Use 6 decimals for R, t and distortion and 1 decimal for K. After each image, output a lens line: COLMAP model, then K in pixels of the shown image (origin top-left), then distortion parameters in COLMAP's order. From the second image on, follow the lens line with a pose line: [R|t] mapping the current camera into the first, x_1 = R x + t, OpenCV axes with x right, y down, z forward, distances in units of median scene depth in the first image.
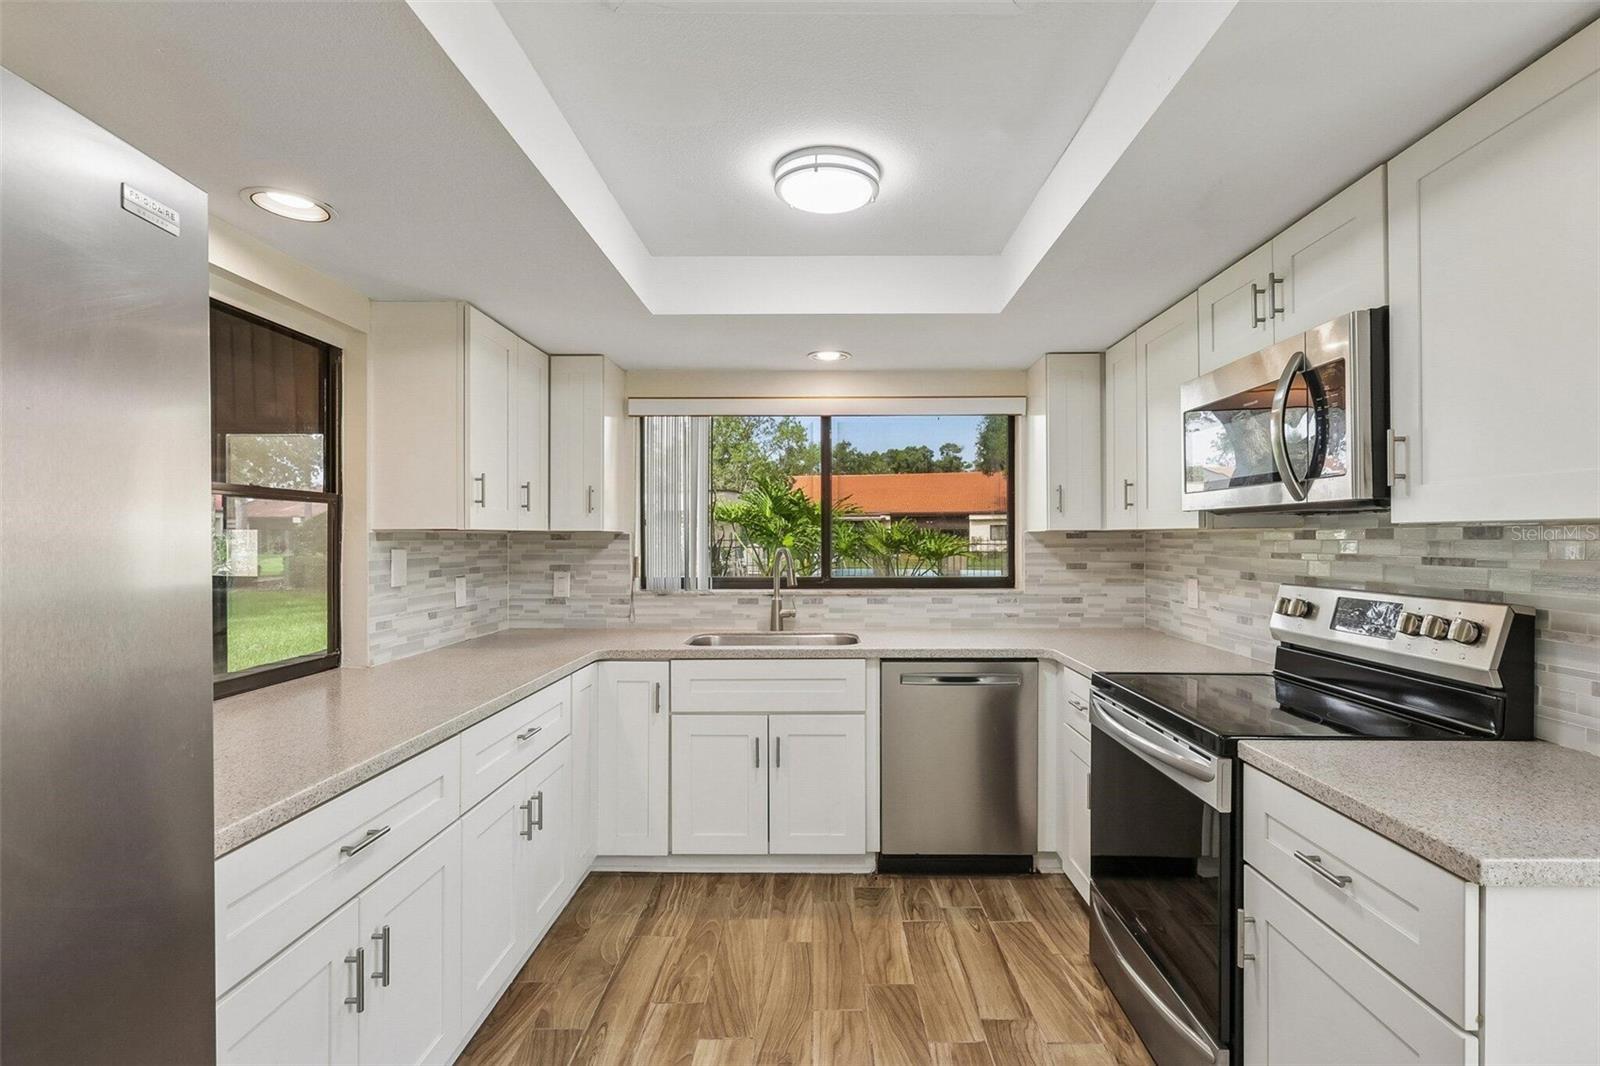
lens RADIAL K [[716.3, 0, 821.5], [0, 716.3, 540.1], [0, 0, 1]] dist [-0.003764, 0.000493]
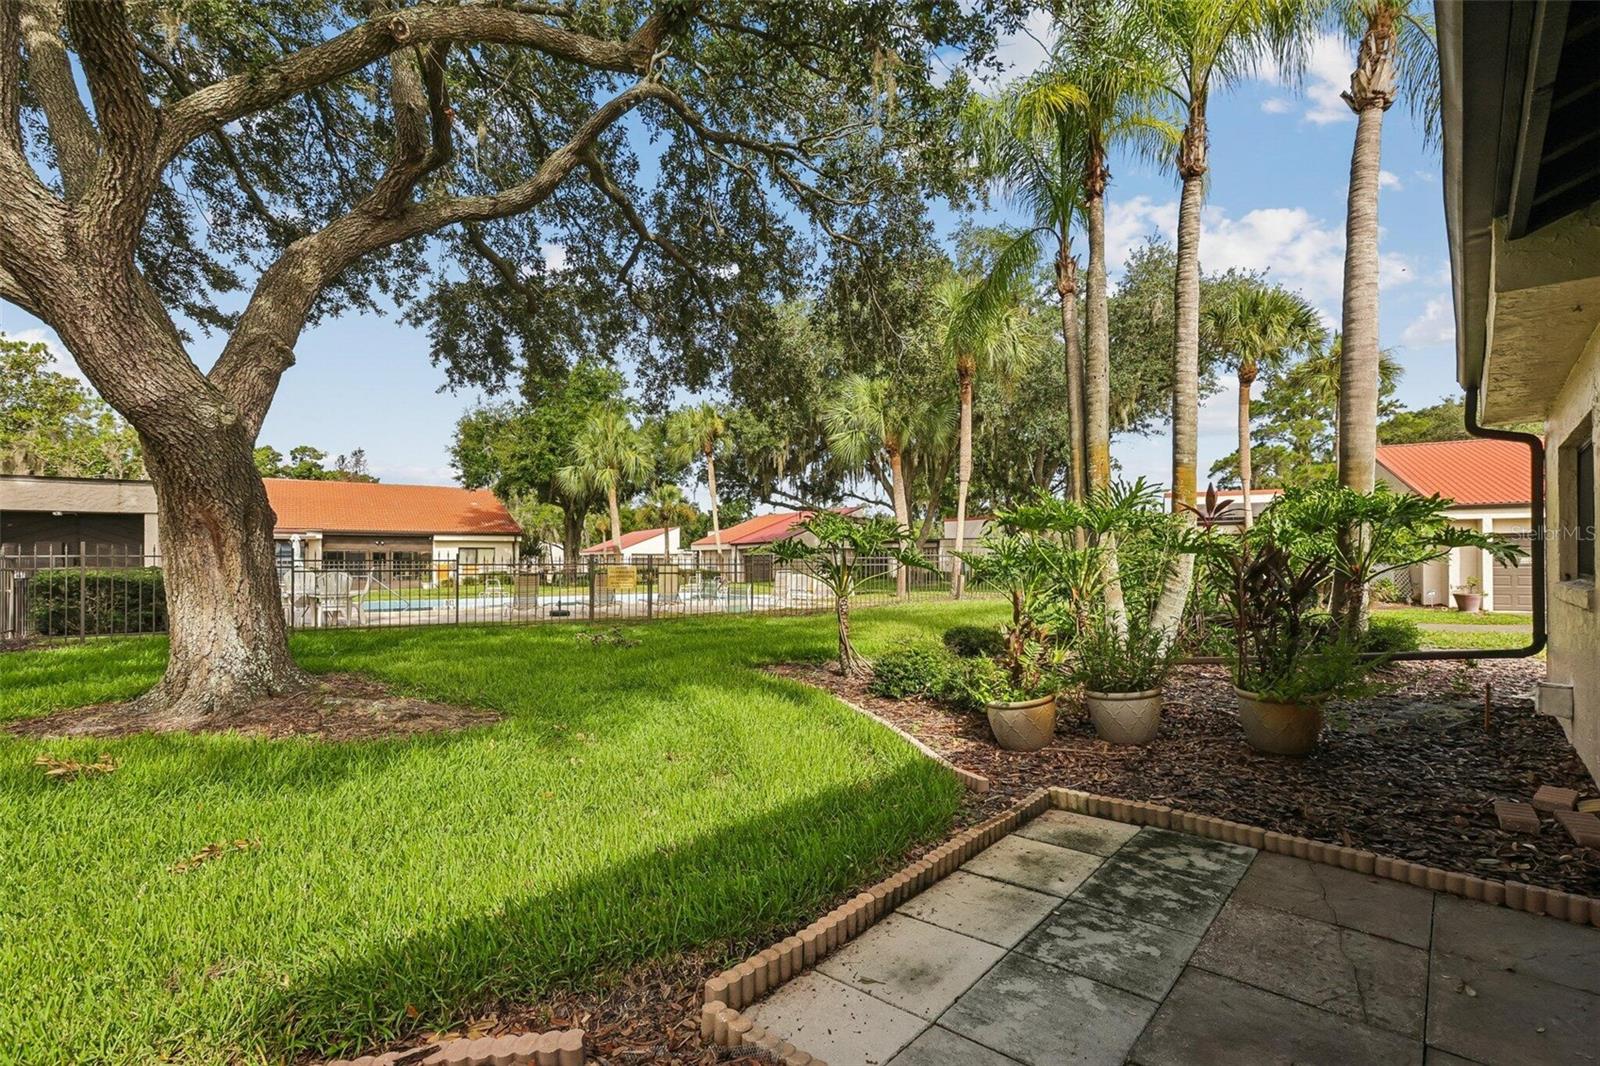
lens RADIAL K [[729.0, 0, 801.0], [0, 729.0, 553.9], [0, 0, 1]] dist [0.000840, 0.001527]
pose [[0.666078, 0.008889, 0.745829, -2.394980], [0.004334, 0.999866, -0.015787, 0.041546], [-0.745870, 0.013748, 0.665950, 1.563072]]
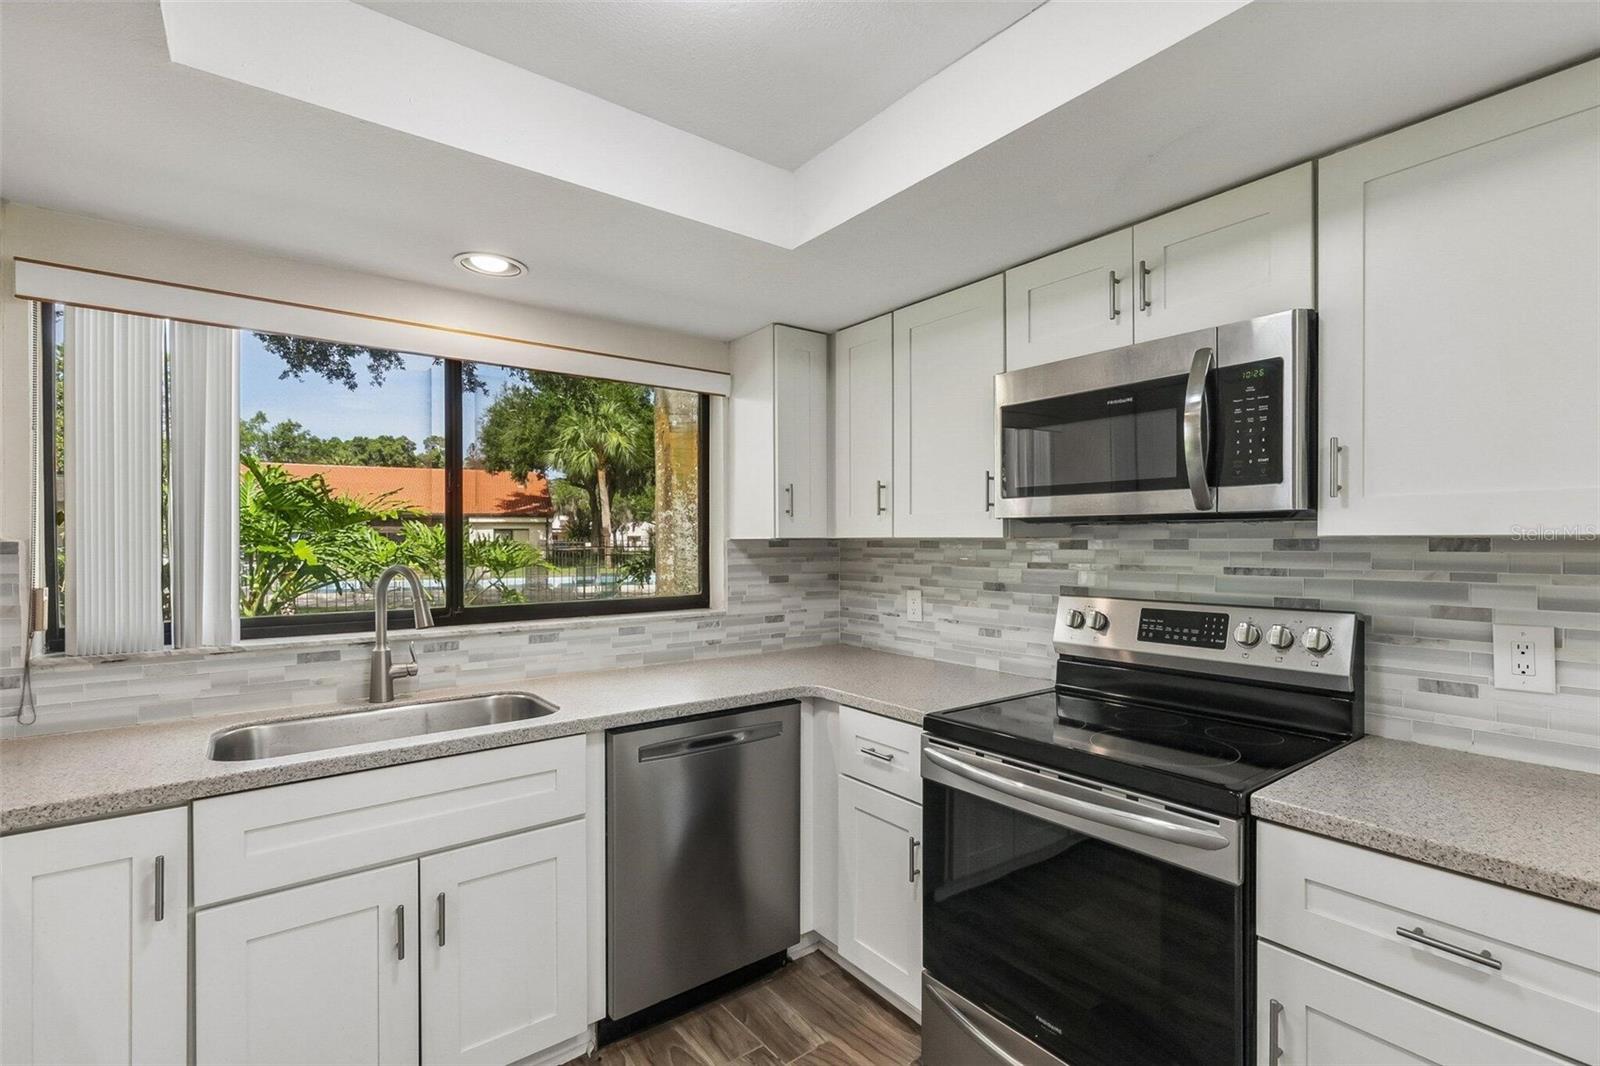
lens RADIAL K [[719.2, 0, 816.4], [0, 719.2, 545.8], [0, 0, 1]] dist [-0.000577, 0.000480]
pose [[0.784443, -0.003163, 0.620193, -0.181107], [0.002137, 0.999995, 0.002396, -0.007187], [-0.620198, -0.000554, 0.784445, 0.353460]]
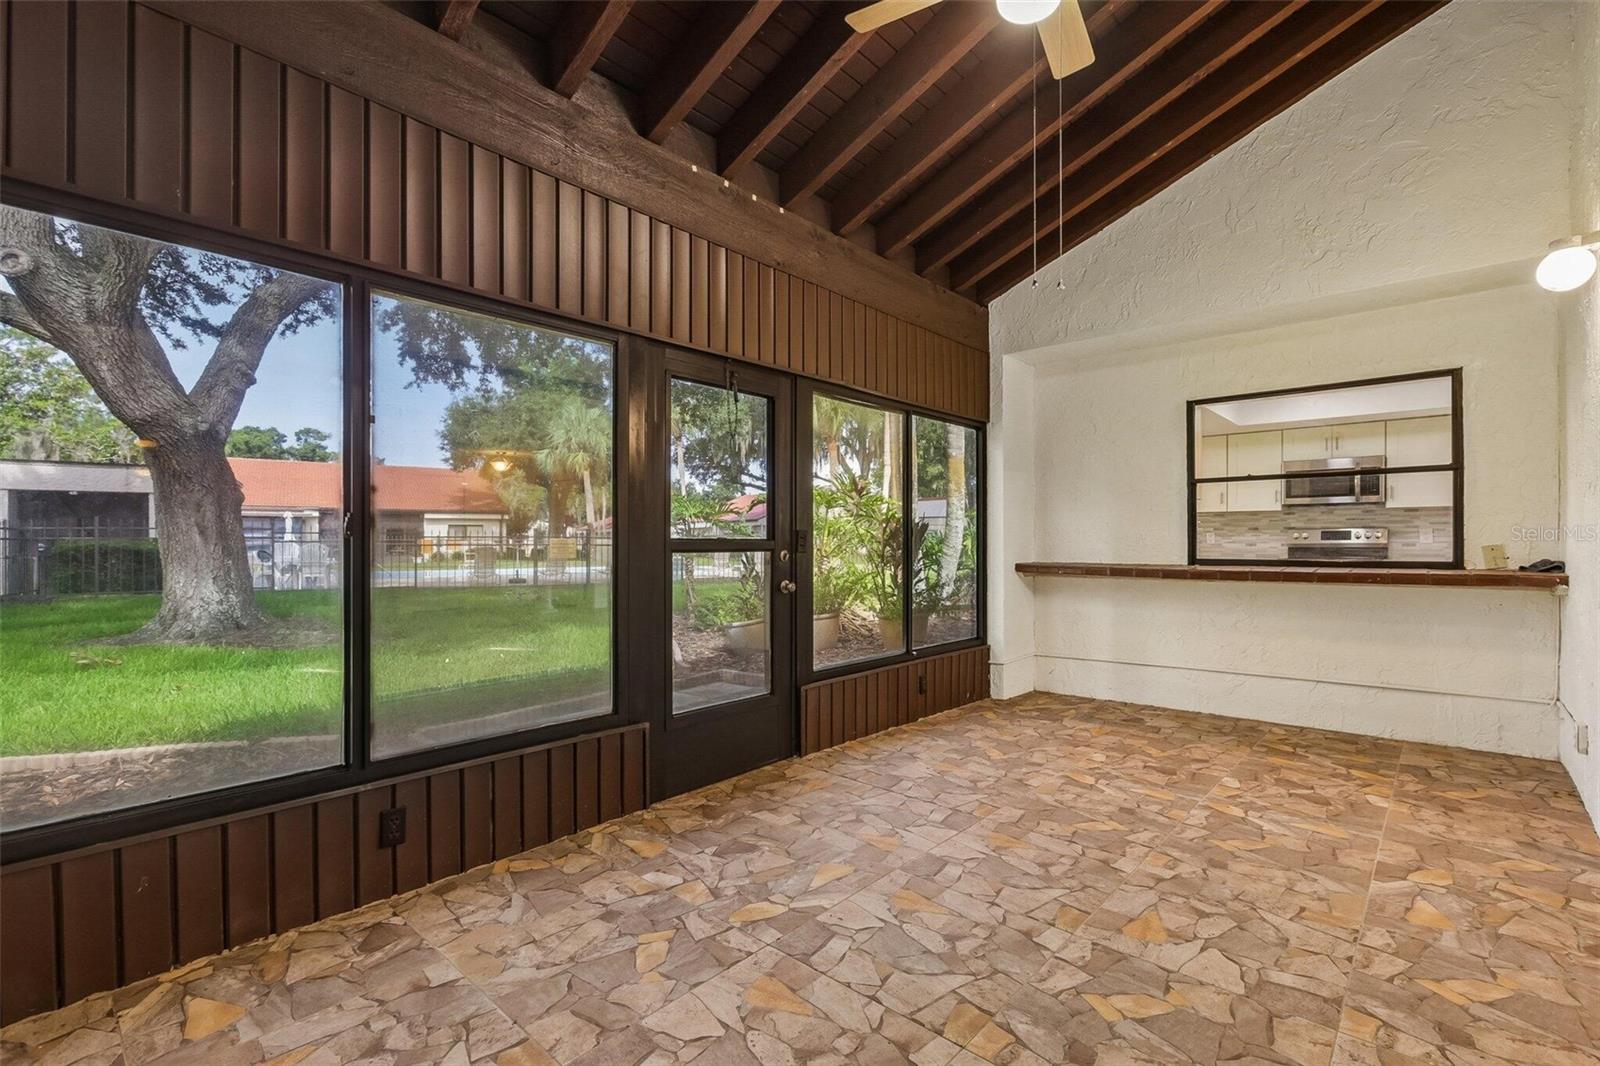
lens RADIAL K [[715.0, 0, 814.4], [0, 715.0, 539.4], [0, 0, 1]] dist [0.001806, -0.000233]
pose [[0.656701, 0.002246, 0.754148, -2.486969], [0.004100, 0.999970, -0.006548, 0.096823], [-0.754140, 0.007392, 0.656672, 0.417802]]
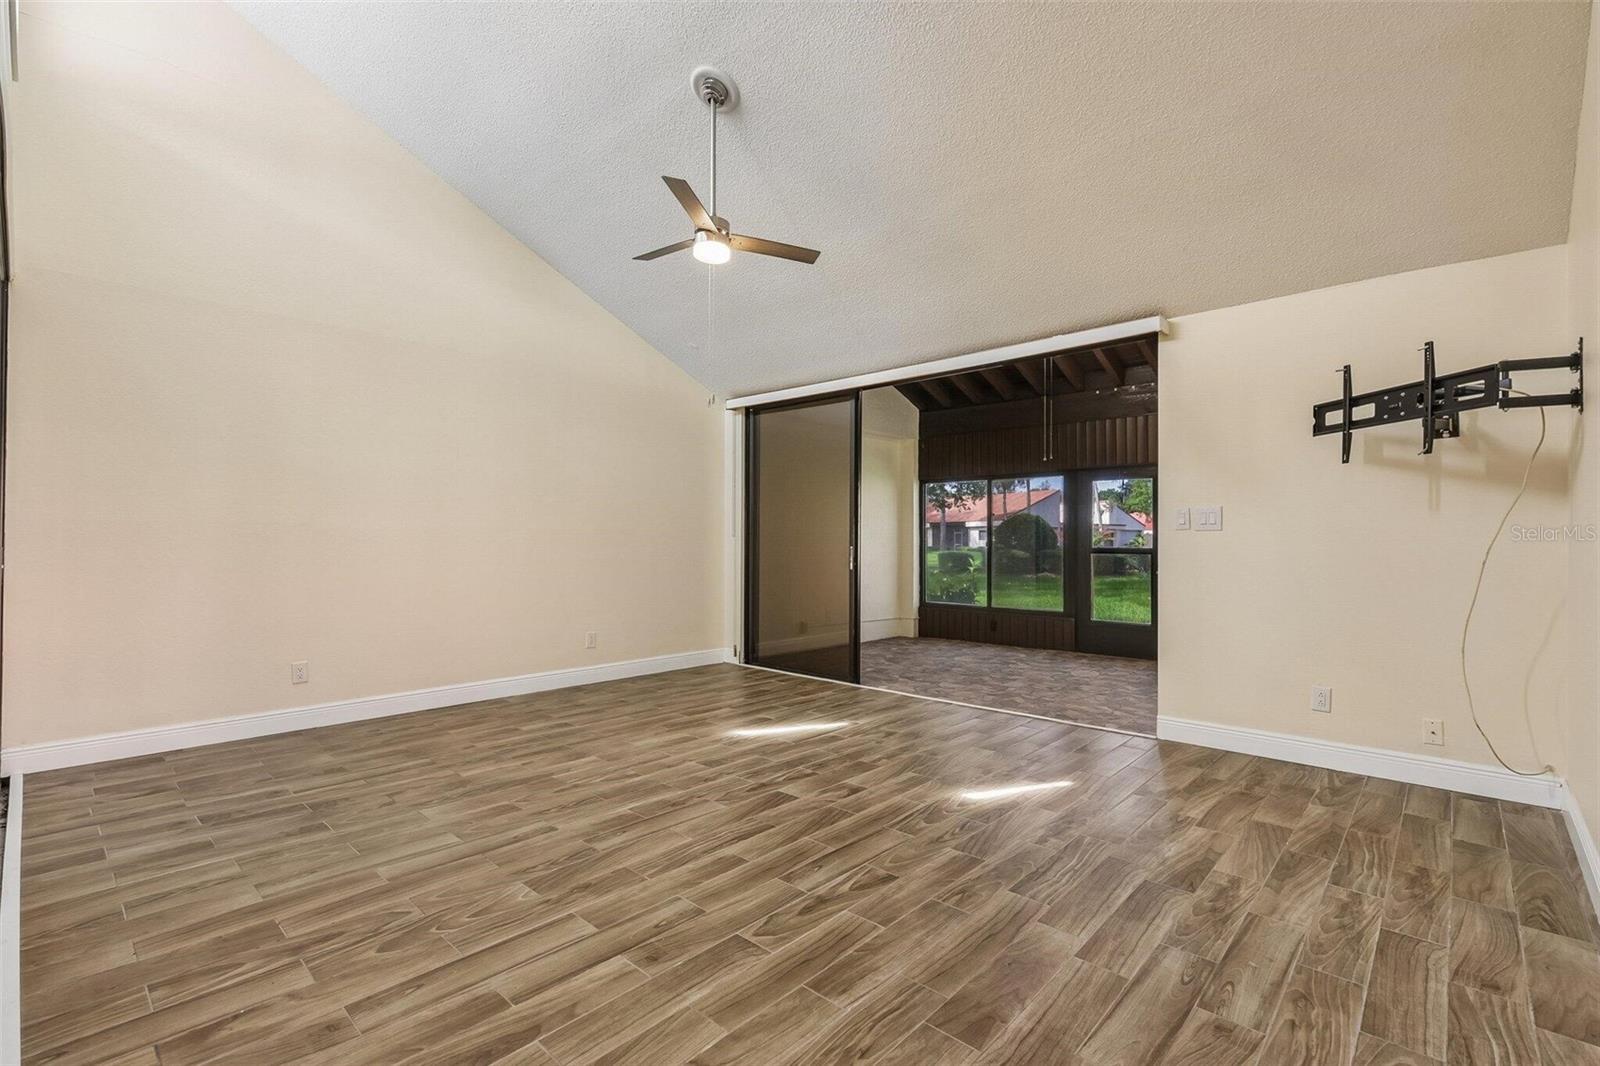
lens RADIAL K [[716.3, 0, 821.5], [0, 716.3, 540.1], [0, 0, 1]] dist [-0.003764, 0.000493]
pose [[0.745711, 0.001868, -0.666267, -0.733158], [-0.006877, 0.999964, -0.004893, 0.078705], [0.666234, 0.008231, 0.745697, -1.404767]]
